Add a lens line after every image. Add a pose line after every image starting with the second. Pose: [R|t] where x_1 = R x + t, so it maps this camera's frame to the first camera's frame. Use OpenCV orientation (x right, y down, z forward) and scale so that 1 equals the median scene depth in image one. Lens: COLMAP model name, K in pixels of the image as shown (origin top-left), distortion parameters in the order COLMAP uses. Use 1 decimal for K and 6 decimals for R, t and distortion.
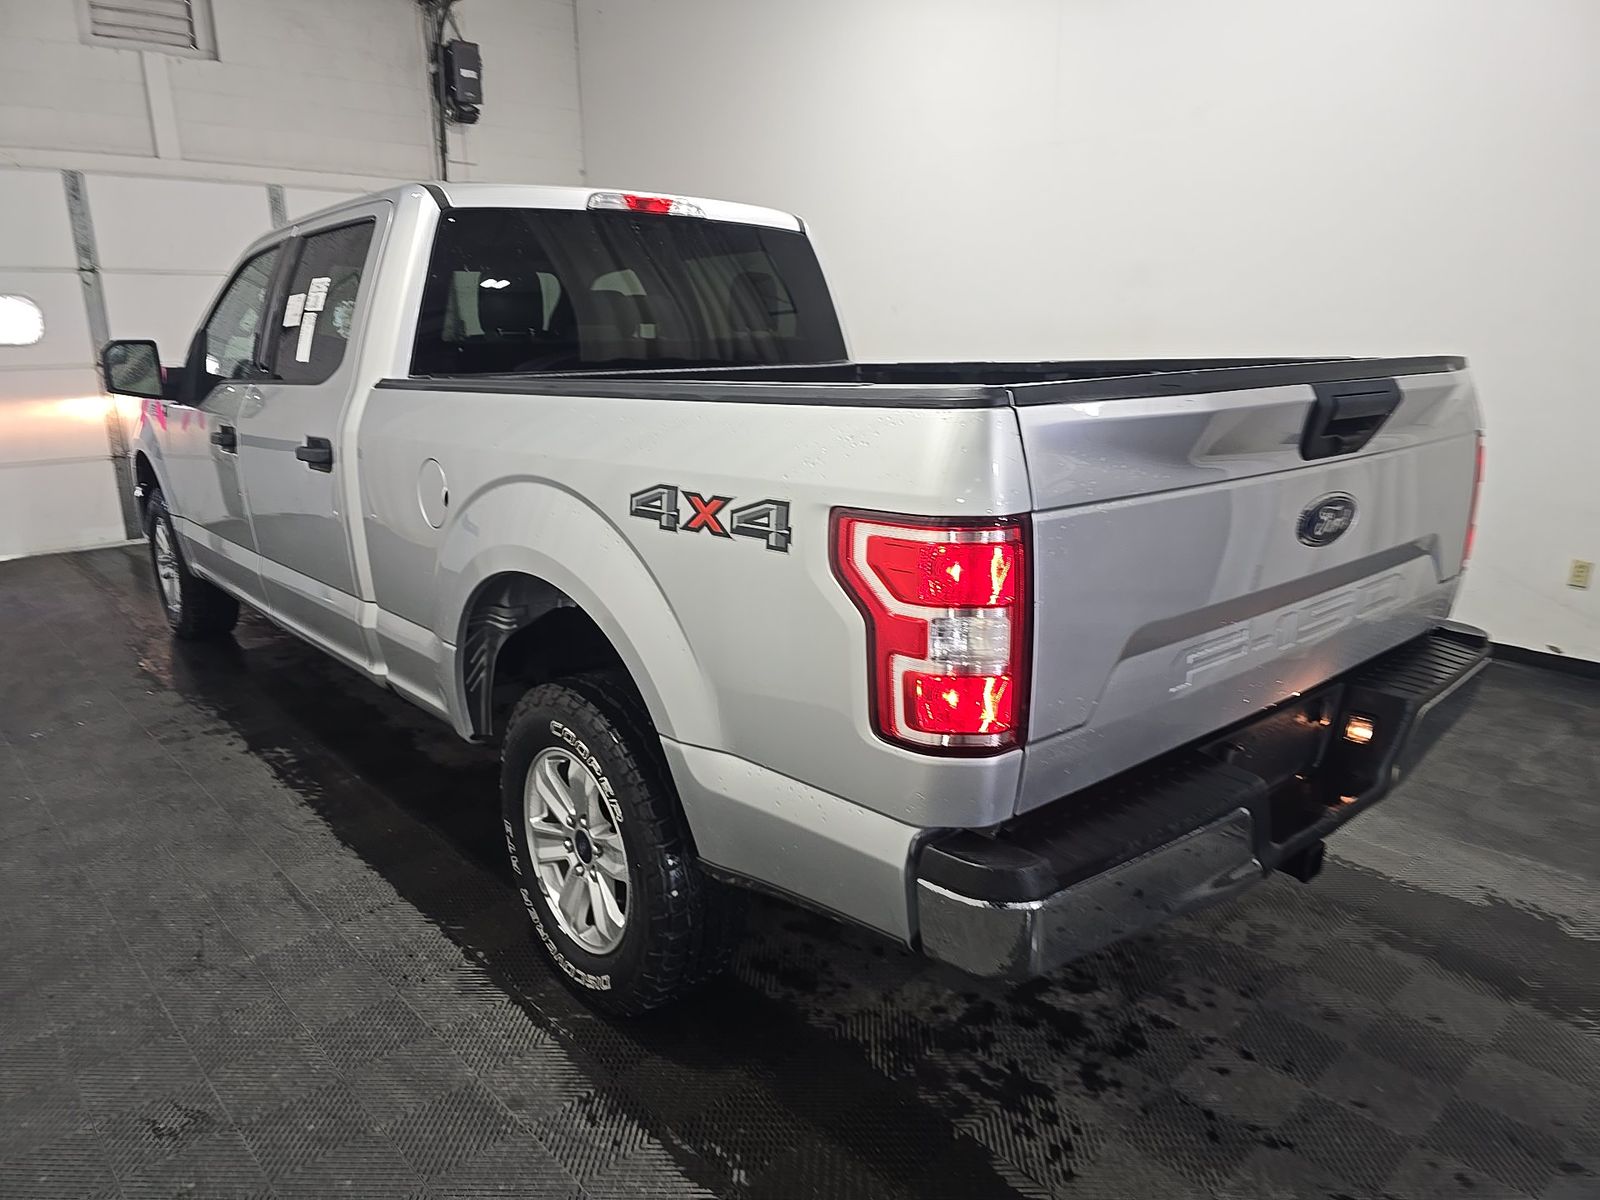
lens RADIAL K [[1083.2, 0, 825.8], [0, 1083.2, 607.8], [0, 0, 1]] dist [0.026997, -0.023088]
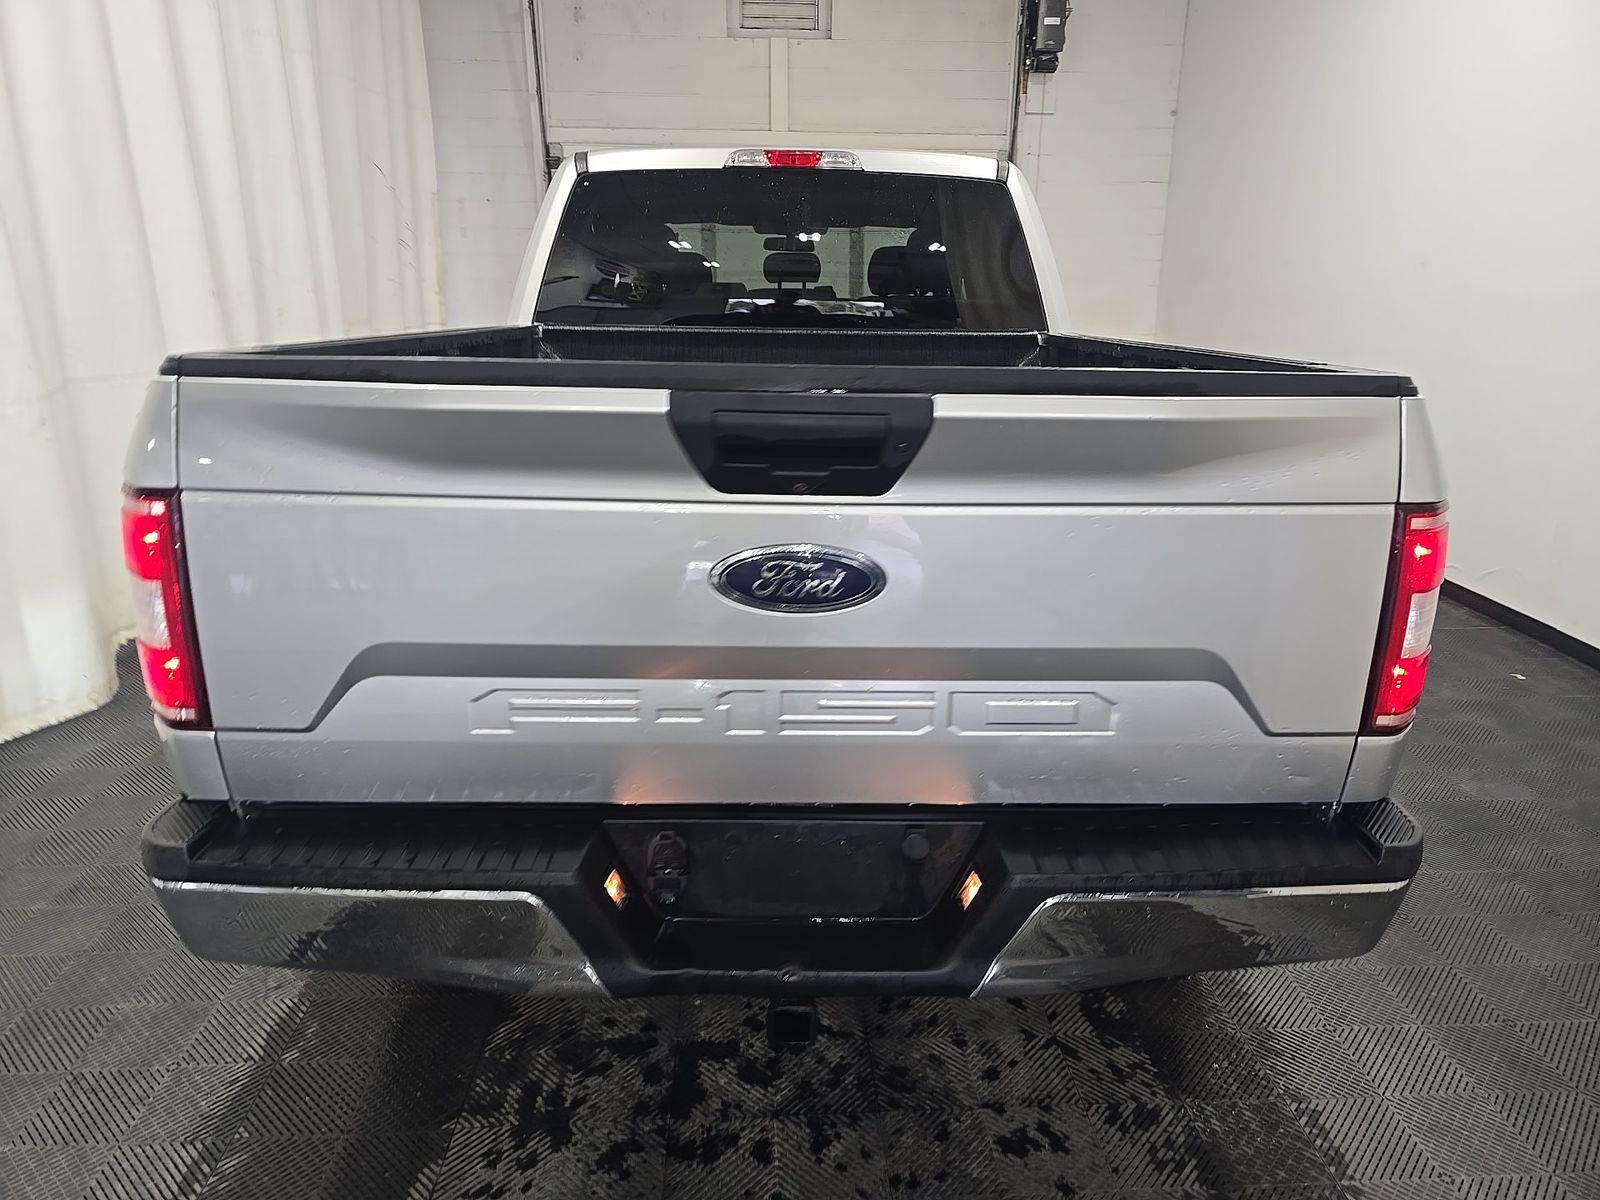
lens RADIAL K [[1083.2, 0, 811.6], [0, 1083.2, 609.1], [0, 0, 1]] dist [0.026997, -0.023088]
pose [[0.764967, 0.207080, -0.609872, 0.524220], [-0.180446, 0.977888, 0.105705, -0.080474], [0.618276, 0.029188, 0.785419, 0.250752]]
